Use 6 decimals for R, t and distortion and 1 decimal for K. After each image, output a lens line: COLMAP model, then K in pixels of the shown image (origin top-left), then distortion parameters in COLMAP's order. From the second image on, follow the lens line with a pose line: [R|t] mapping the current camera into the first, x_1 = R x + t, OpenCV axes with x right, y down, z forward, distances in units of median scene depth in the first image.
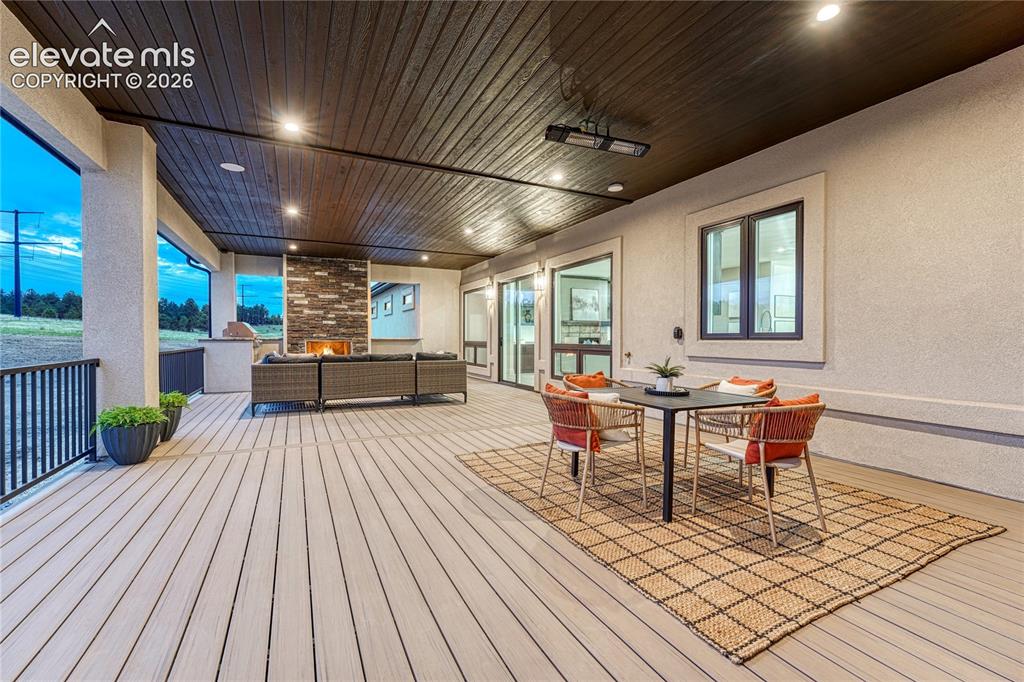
lens RADIAL K [[441.6, 0, 512.7], [0, 441.6, 339.8], [0, 0, 1]] dist [-0.003205, -0.000388]
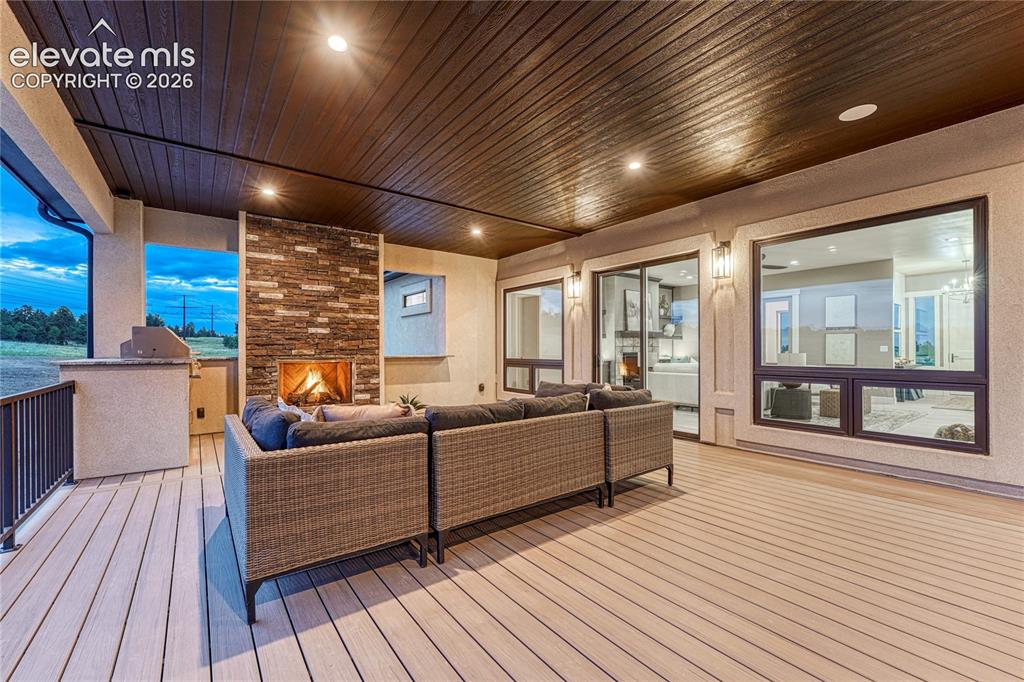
lens RADIAL K [[424.4, 0, 508.0], [0, 424.4, 345.3], [0, 0, 1]] dist [0.000062, 0.000267]
pose [[0.984359, -0.000613, 0.176175, -0.262034], [0.003455, 0.999869, -0.015825, -0.009094], [-0.176142, 0.016186, 0.984232, 0.380447]]
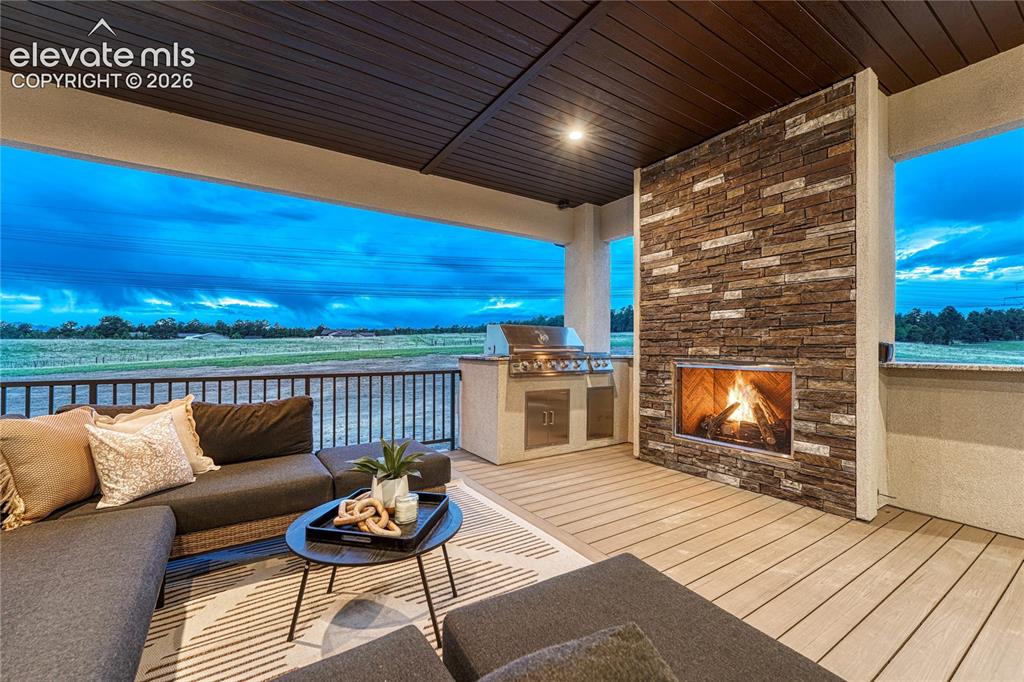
lens RADIAL K [[424.4, 0, 509.3], [0, 424.4, 344.4], [0, 0, 1]] dist [0.000062, 0.000267]
pose [[0.122015, -0.008657, -0.992491, -0.102115], [-0.010303, 0.999897, -0.009989, -0.010265], [0.992475, 0.011444, 0.121913, 0.785021]]
